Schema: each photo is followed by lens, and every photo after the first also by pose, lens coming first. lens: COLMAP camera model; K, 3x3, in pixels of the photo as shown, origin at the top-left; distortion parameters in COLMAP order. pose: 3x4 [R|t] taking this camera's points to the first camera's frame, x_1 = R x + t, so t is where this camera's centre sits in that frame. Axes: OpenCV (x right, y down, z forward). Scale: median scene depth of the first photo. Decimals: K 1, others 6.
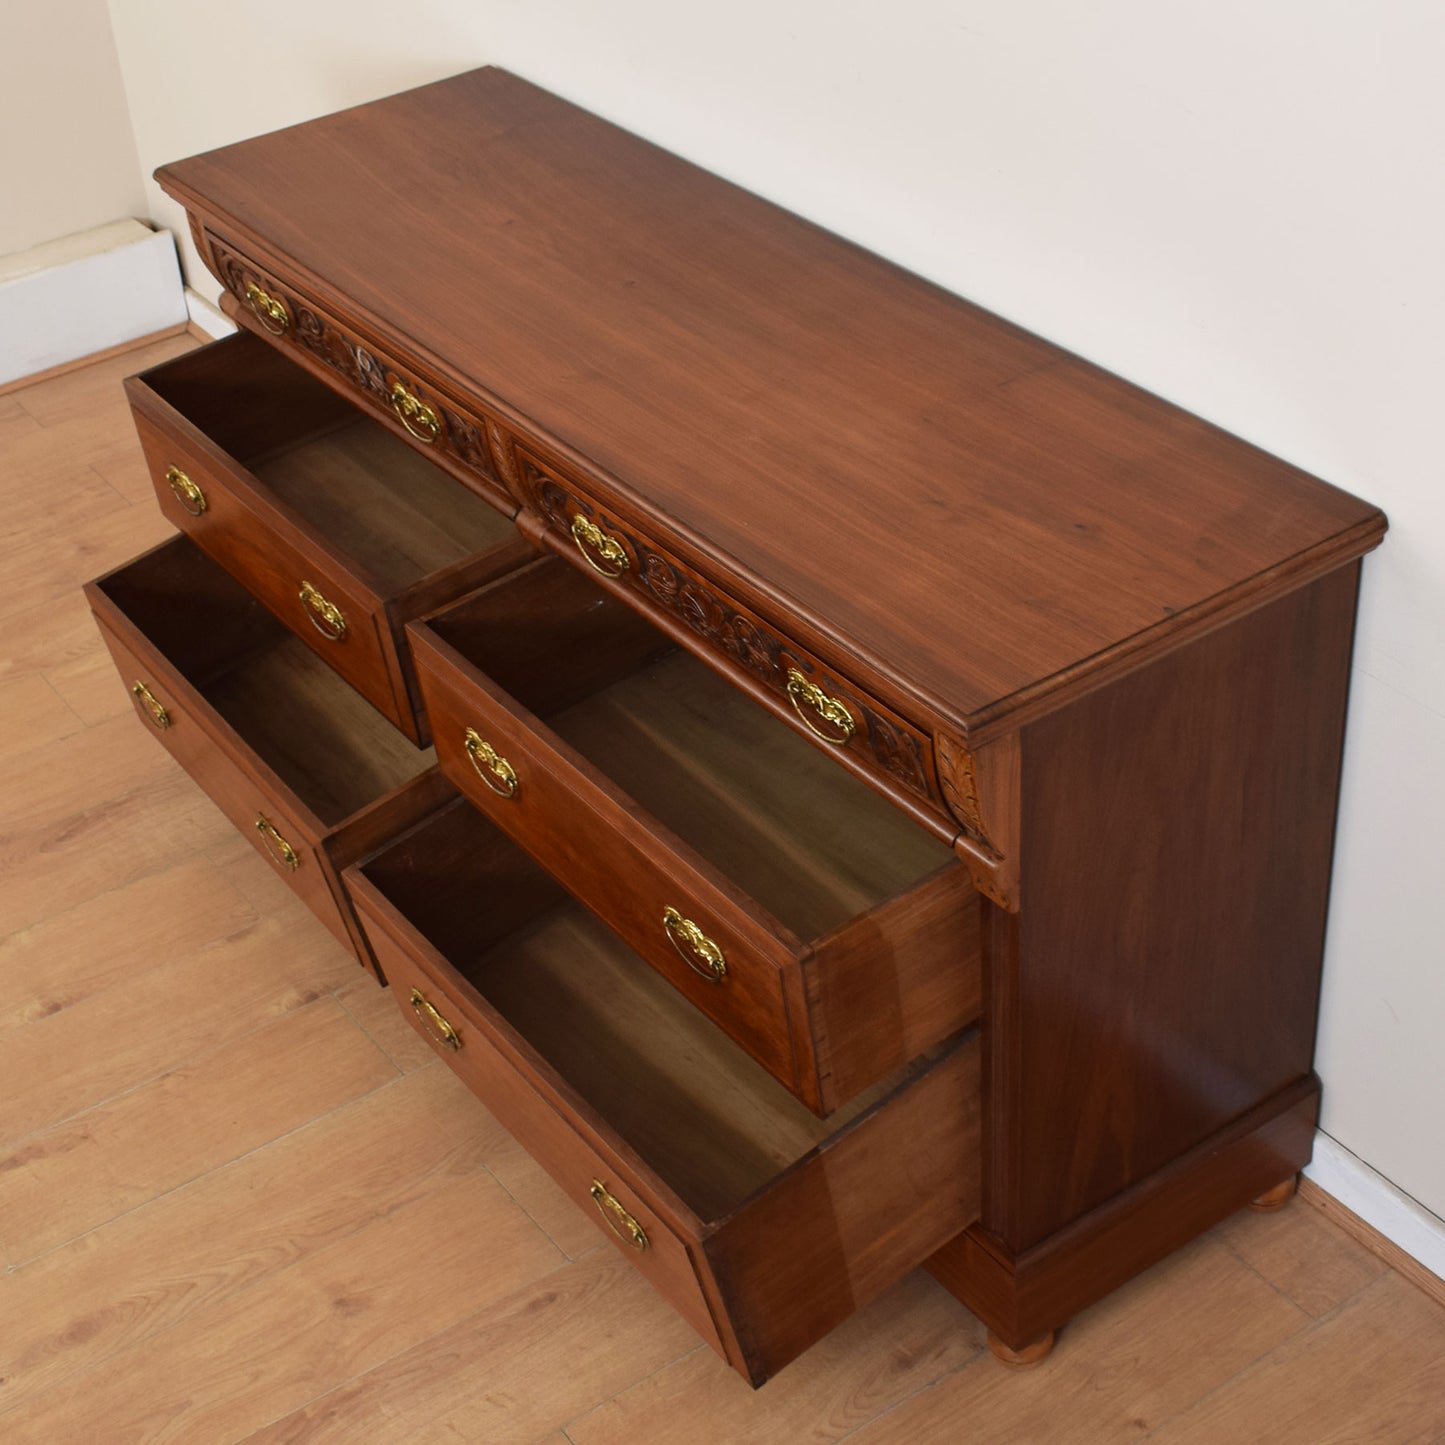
lens RADIAL K [[2563.6, 0, 675.6], [0, 2563.6, 700.2], [0, 0, 1]] dist [-0.086913, -0.039830]
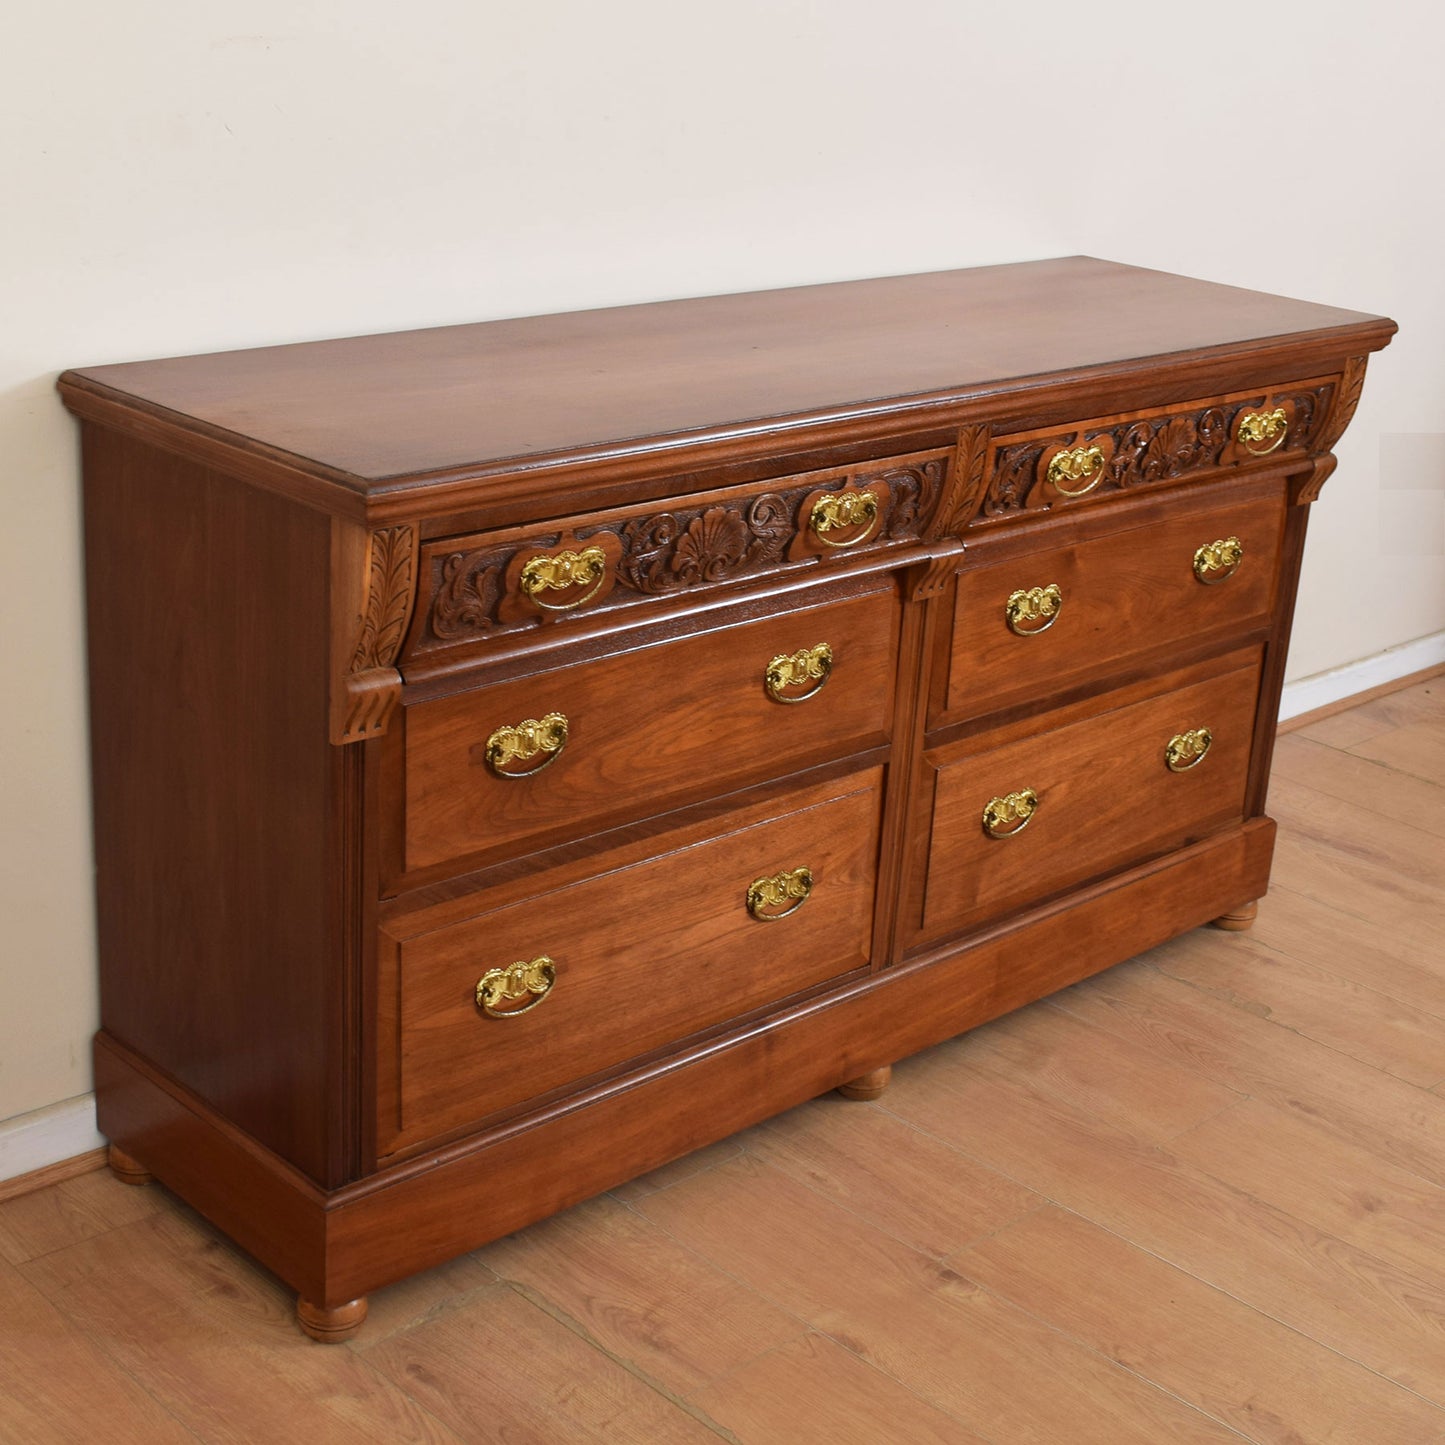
lens RADIAL K [[2348.2, 0, 766.9], [0, 2348.2, 724.0], [0, 0, 1]] dist [-0.071056, 0.026137]
pose [[-0.184849, -0.282193, 0.941381, -0.925463], [0.514181, 0.788553, 0.337345, -0.360471], [-0.837526, 0.546398, -0.000665, 1.115806]]
